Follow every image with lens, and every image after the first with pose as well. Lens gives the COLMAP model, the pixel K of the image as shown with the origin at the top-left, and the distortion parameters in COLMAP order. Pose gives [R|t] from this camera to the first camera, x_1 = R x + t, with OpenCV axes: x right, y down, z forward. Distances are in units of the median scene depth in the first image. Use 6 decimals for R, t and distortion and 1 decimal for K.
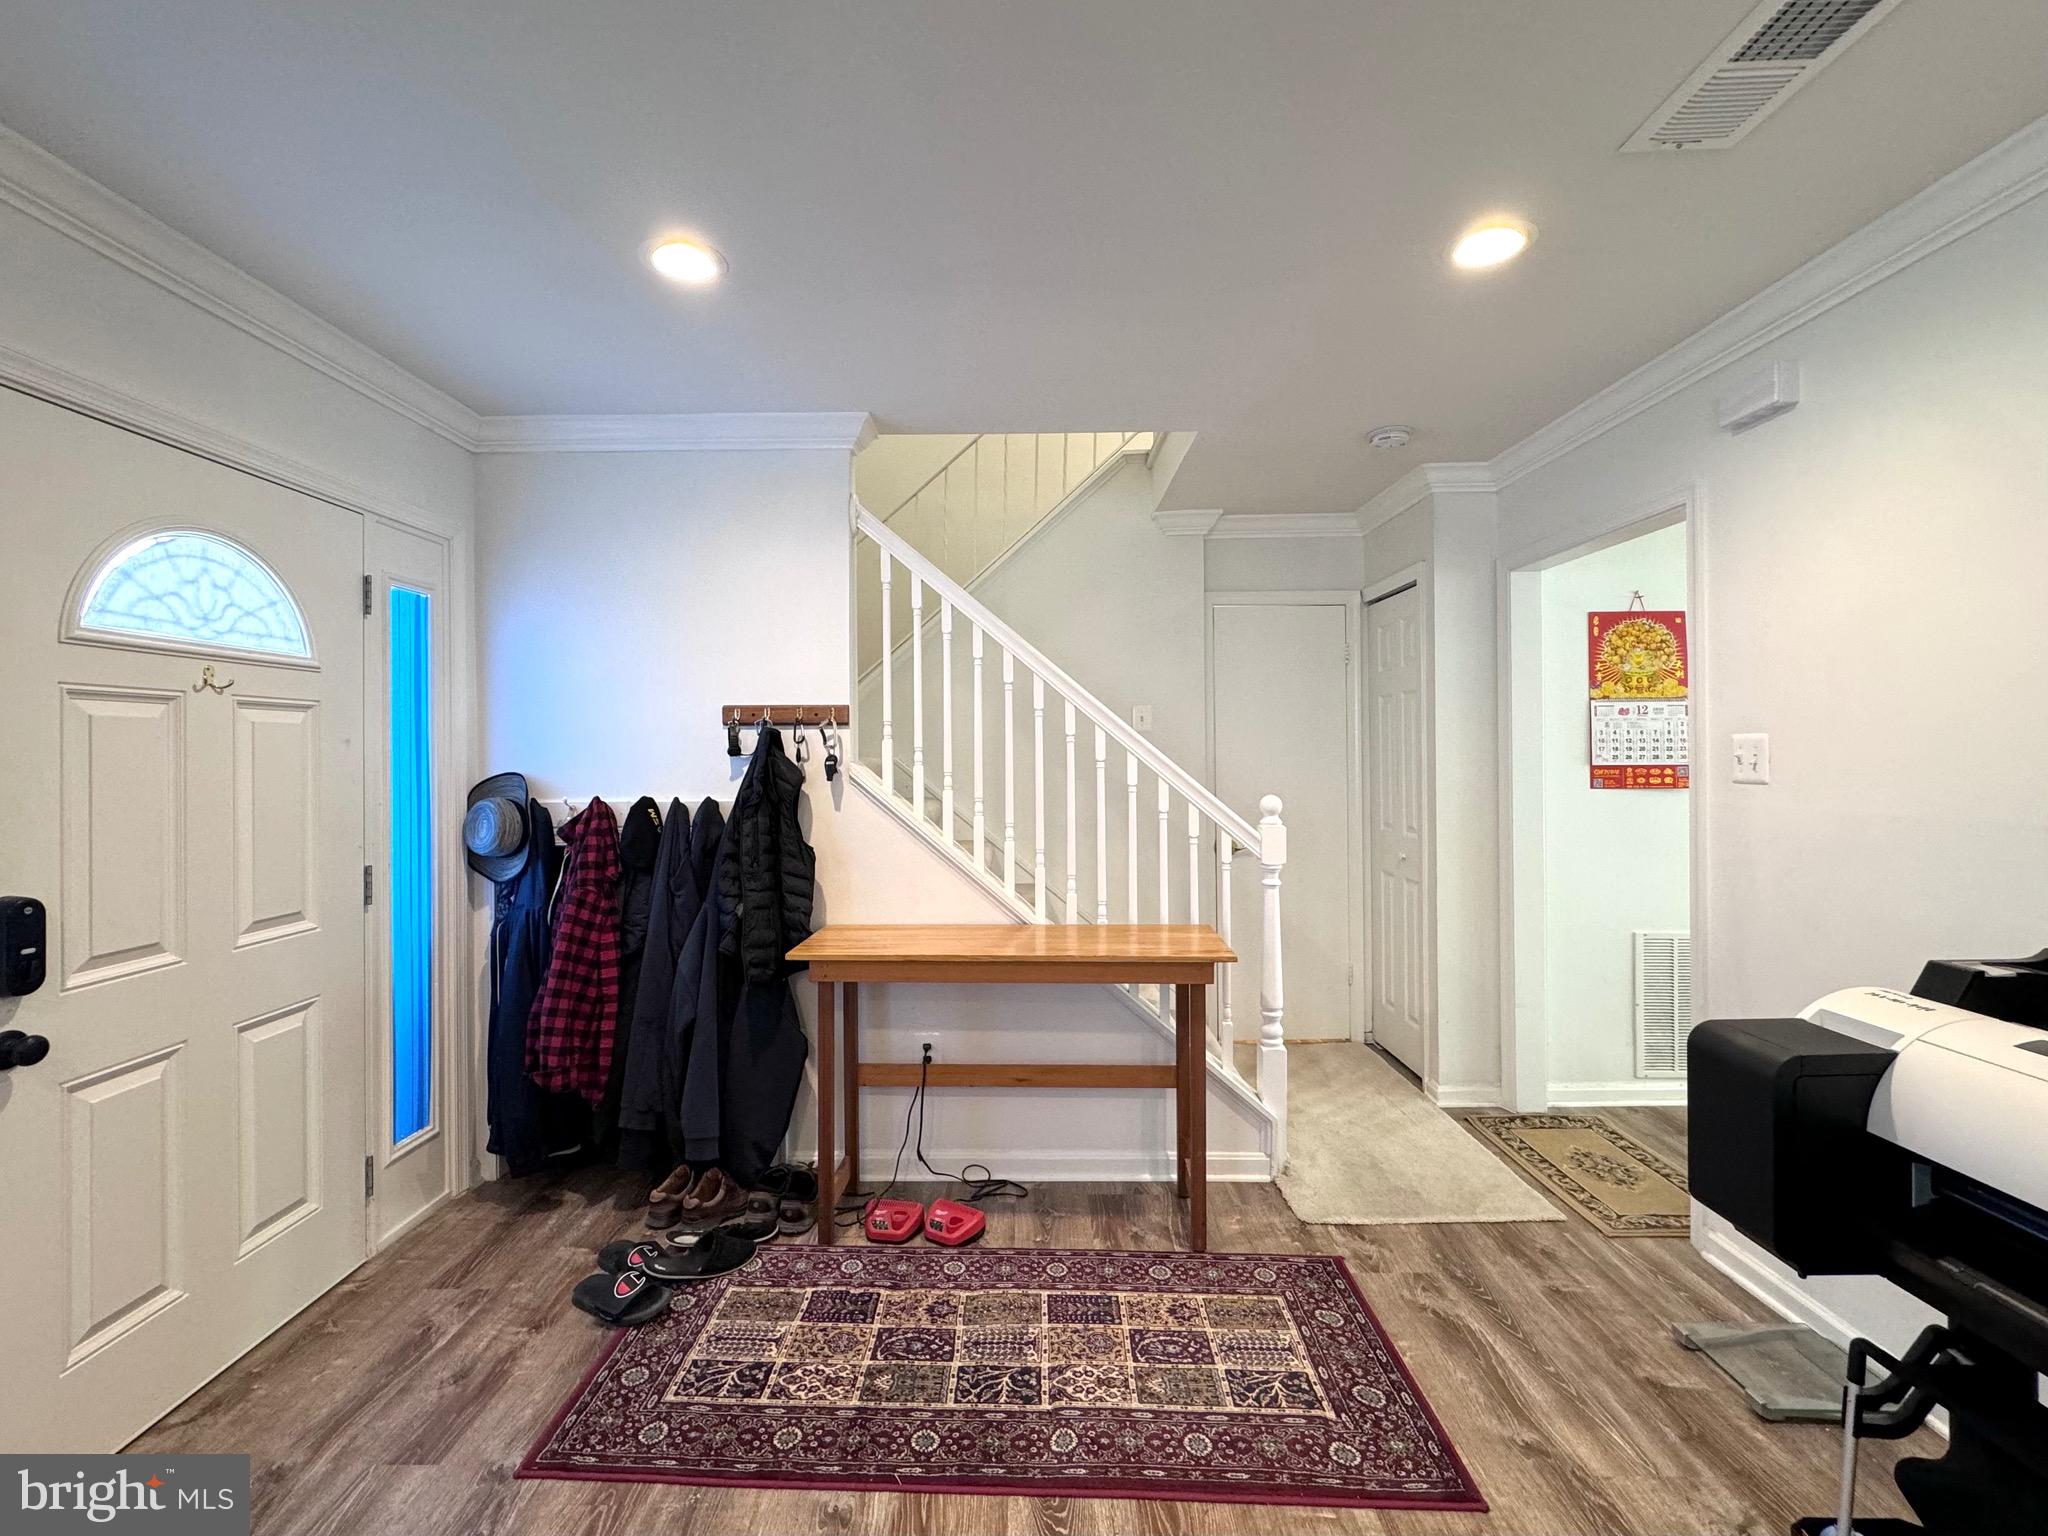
lens RADIAL K [[846.6, 0, 1026.3], [0, 846.6, 760.9], [0, 0, 1]] dist [0.003574, -0.001670]
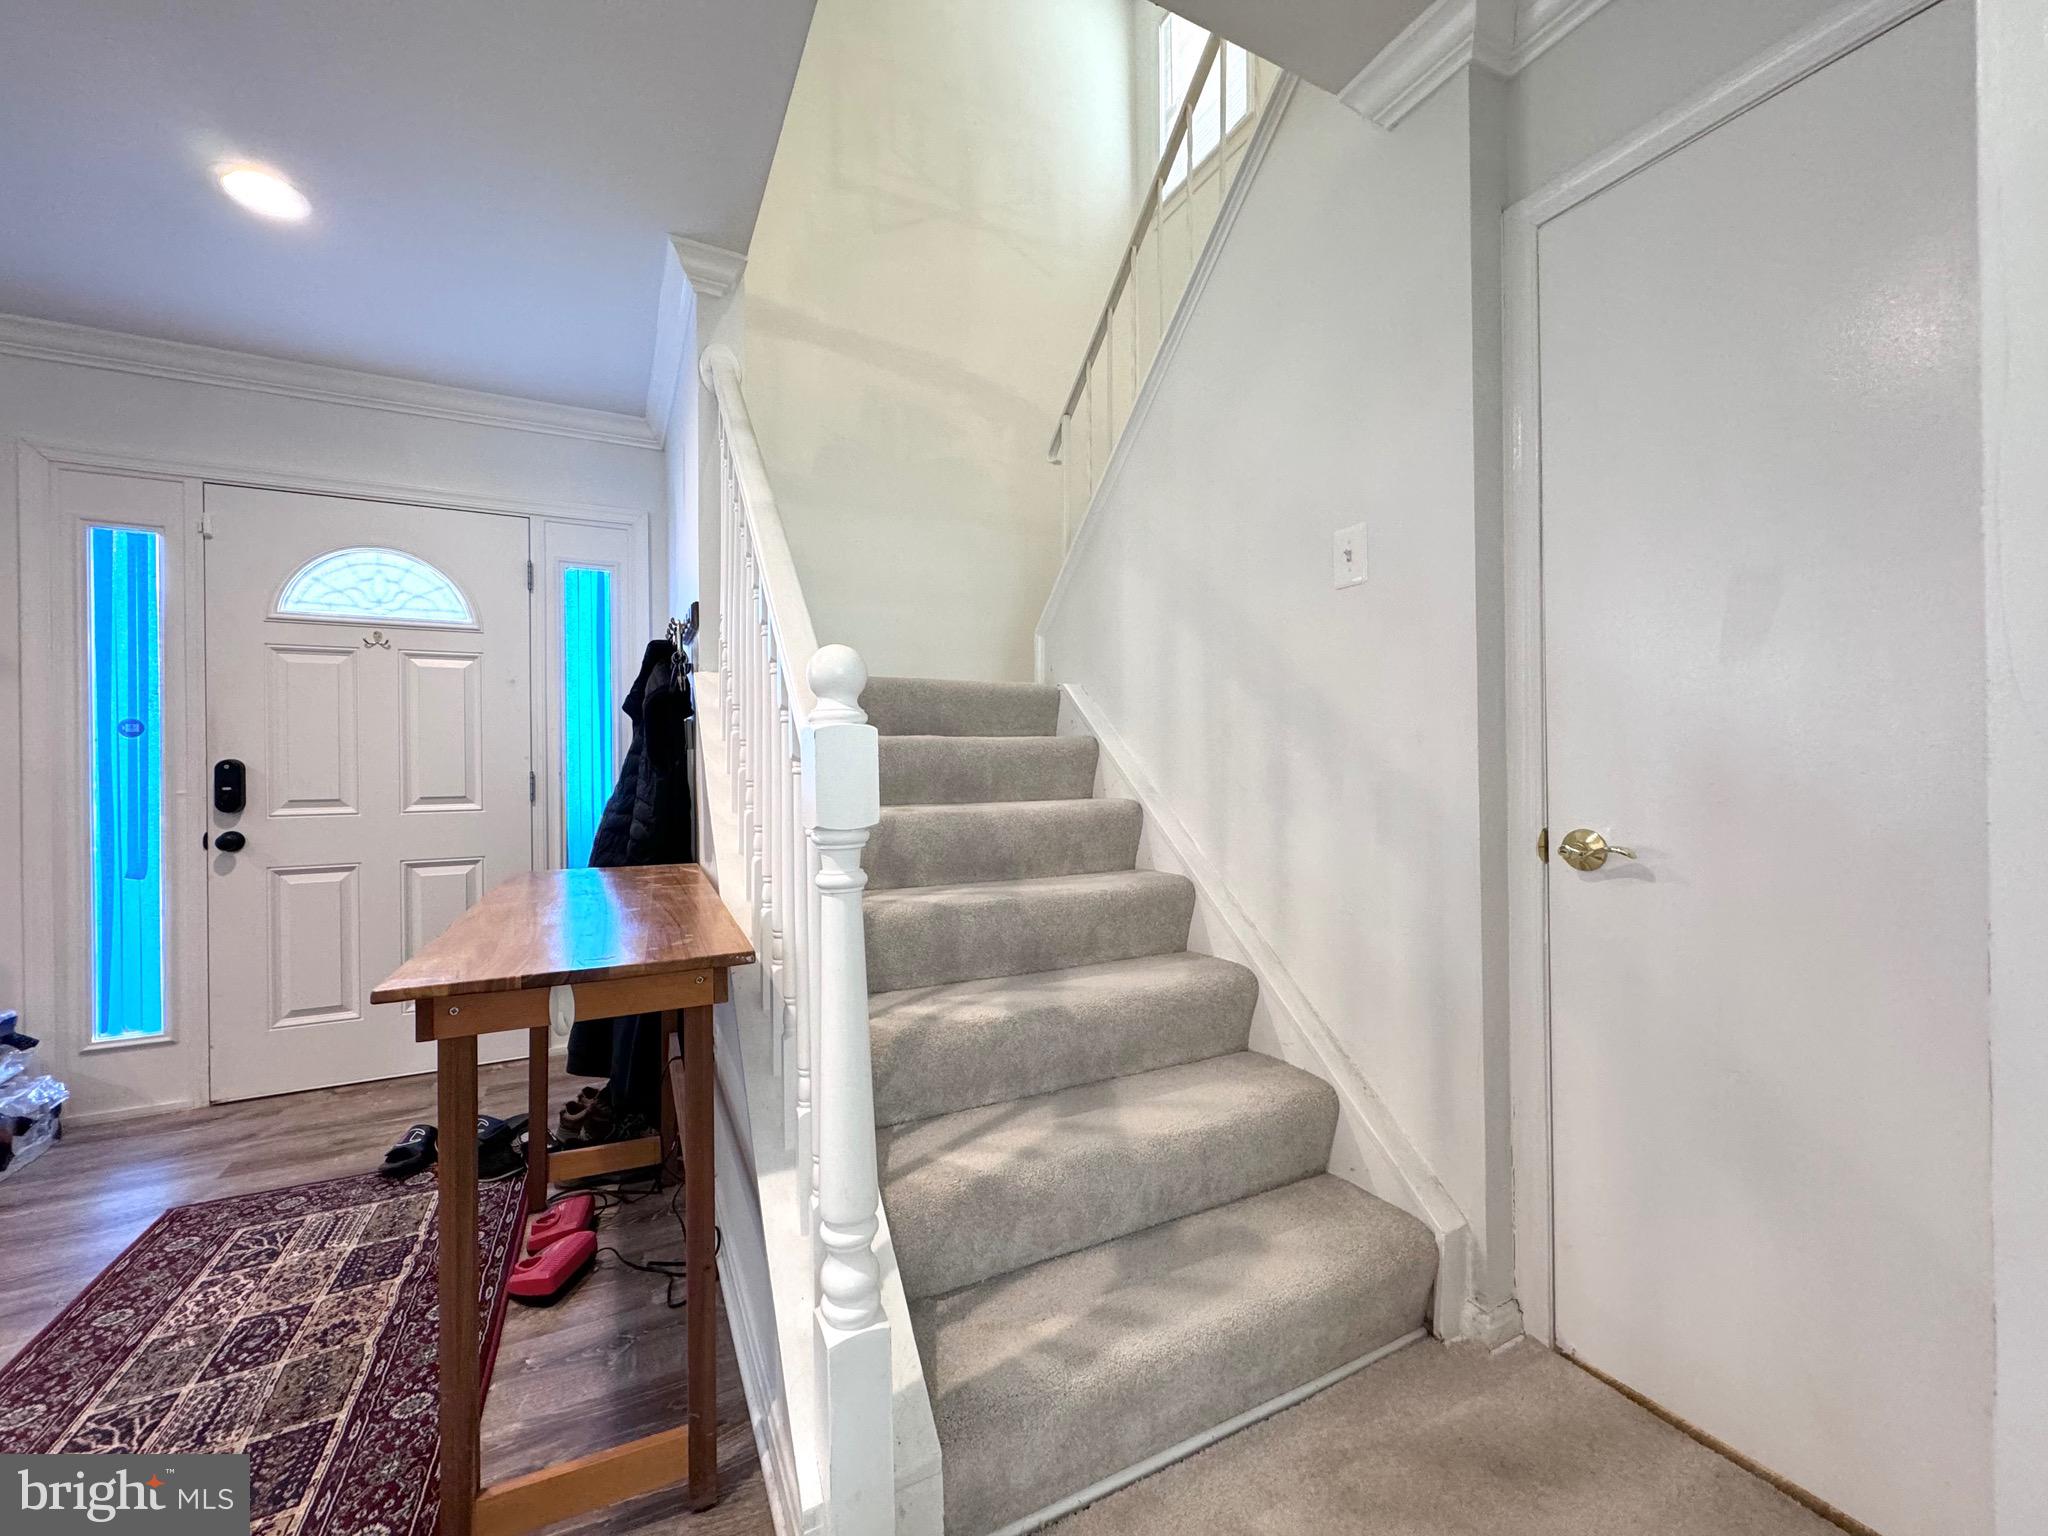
lens RADIAL K [[810.1, 0, 1017.9], [0, 810.1, 762.7], [0, 0, 1]] dist [-0.000611, 0.000318]
pose [[0.477210, -0.000118, -0.878789, 0.946177], [0.004953, 0.999984, 0.002556, 0.136829], [0.878775, -0.005573, 0.477203, 1.328344]]
